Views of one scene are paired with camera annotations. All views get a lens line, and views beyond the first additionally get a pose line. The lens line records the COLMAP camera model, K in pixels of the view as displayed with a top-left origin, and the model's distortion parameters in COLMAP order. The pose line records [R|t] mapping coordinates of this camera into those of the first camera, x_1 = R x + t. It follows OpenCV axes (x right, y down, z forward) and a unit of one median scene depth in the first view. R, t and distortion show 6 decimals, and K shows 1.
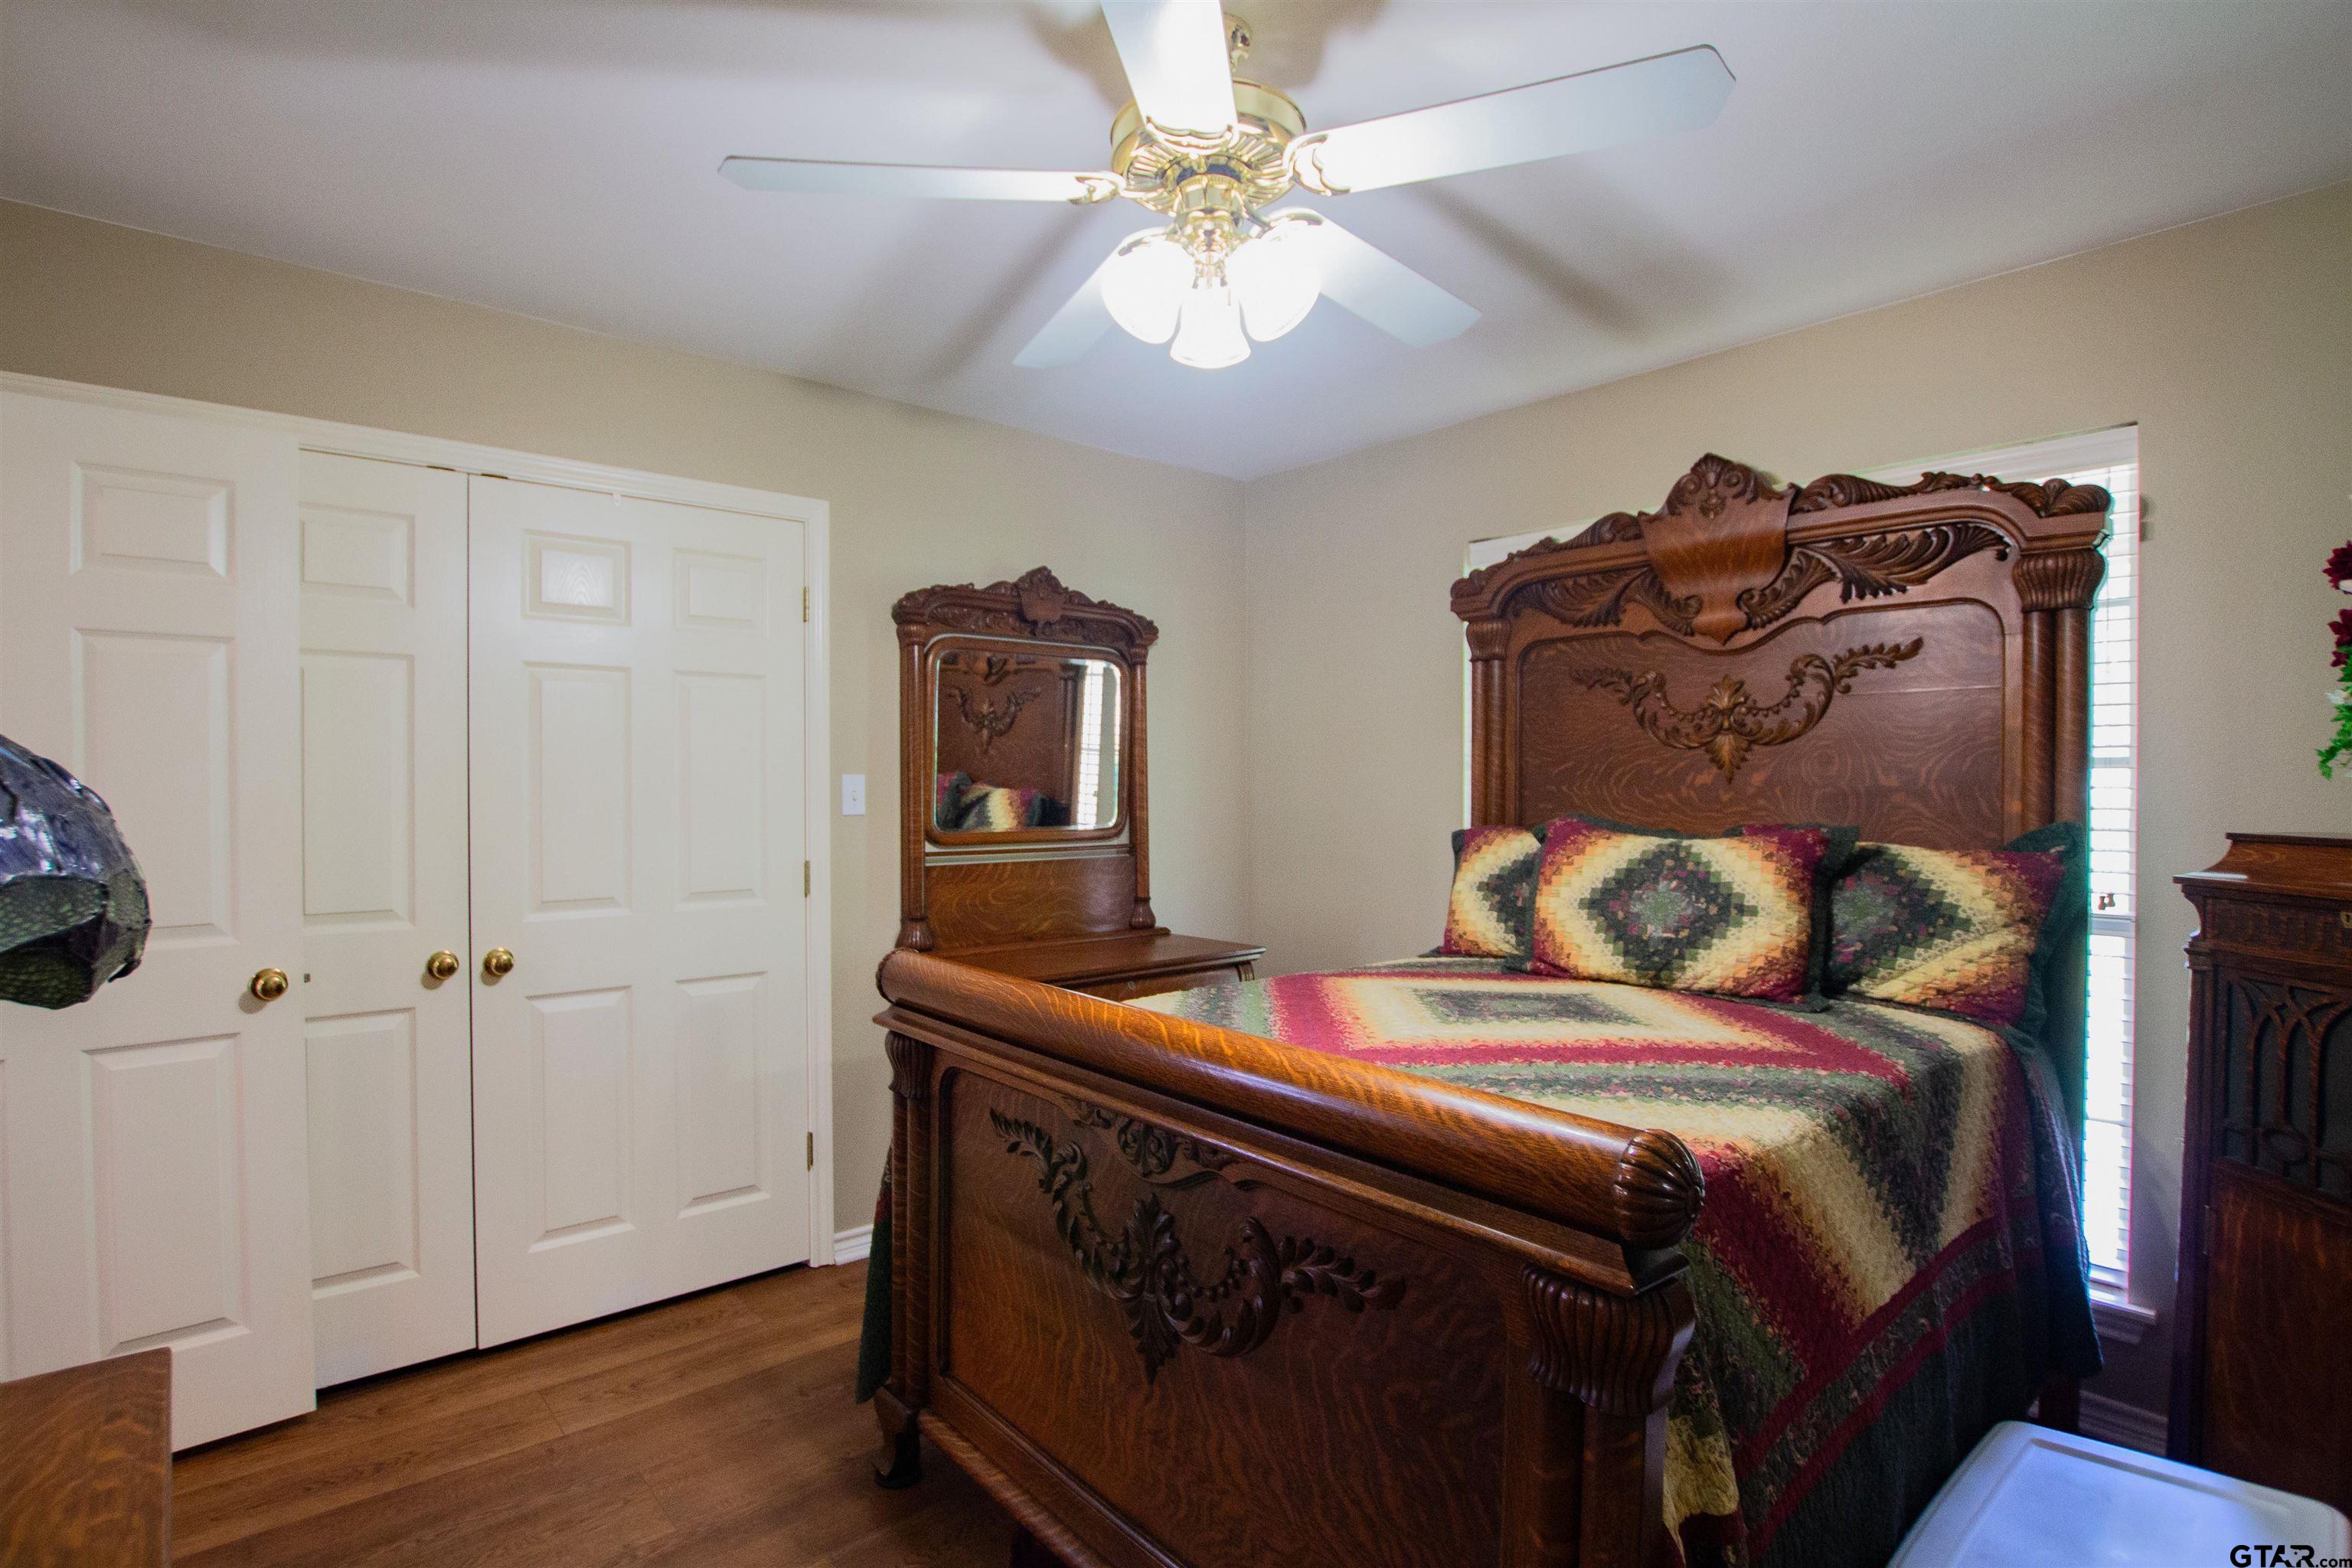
lens RADIAL K [[1165.8, 0, 1128.2], [0, 1165.8, 800.8], [0, 0, 1]] dist [-0.032913, 0.005166]
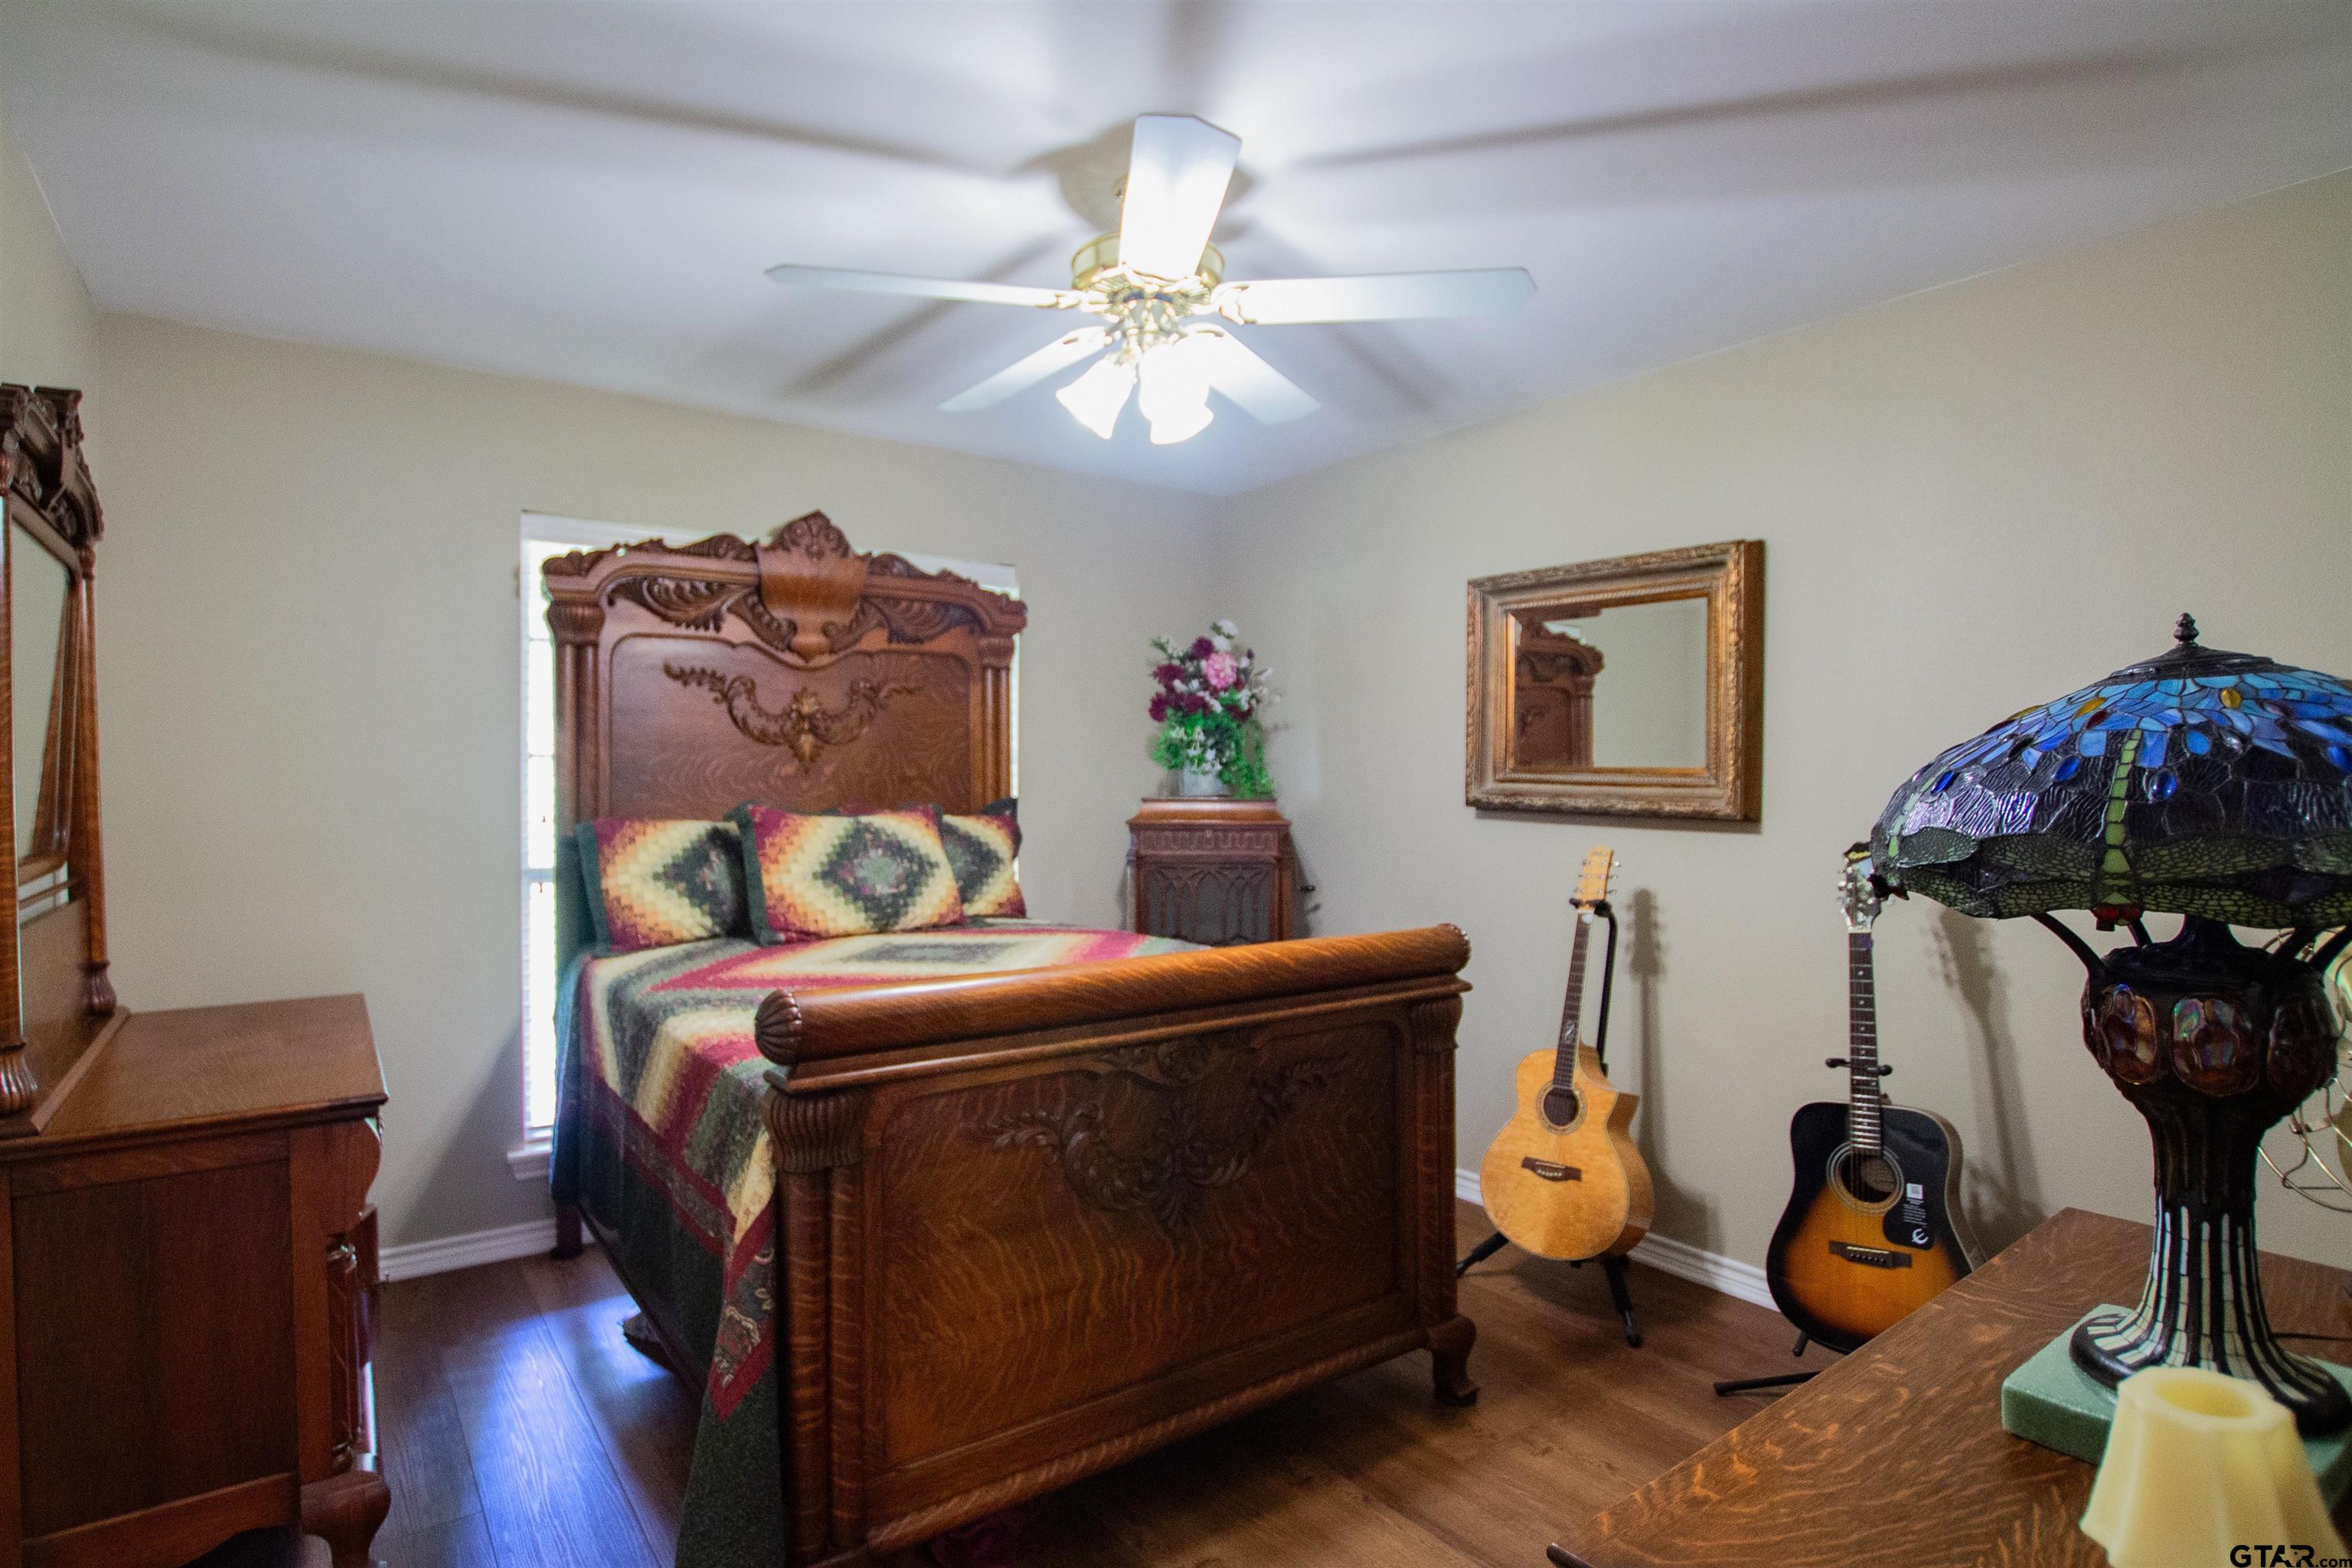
lens RADIAL K [[1165.8, 0, 1178.4], [0, 1165.8, 786.5], [0, 0, 1]] dist [-0.032913, 0.005166]
pose [[0.047717, -0.010359, 0.998807, -0.738713], [0.014761, 0.999844, 0.009665, -0.007725], [-0.998752, 0.014282, 0.047863, 0.552837]]
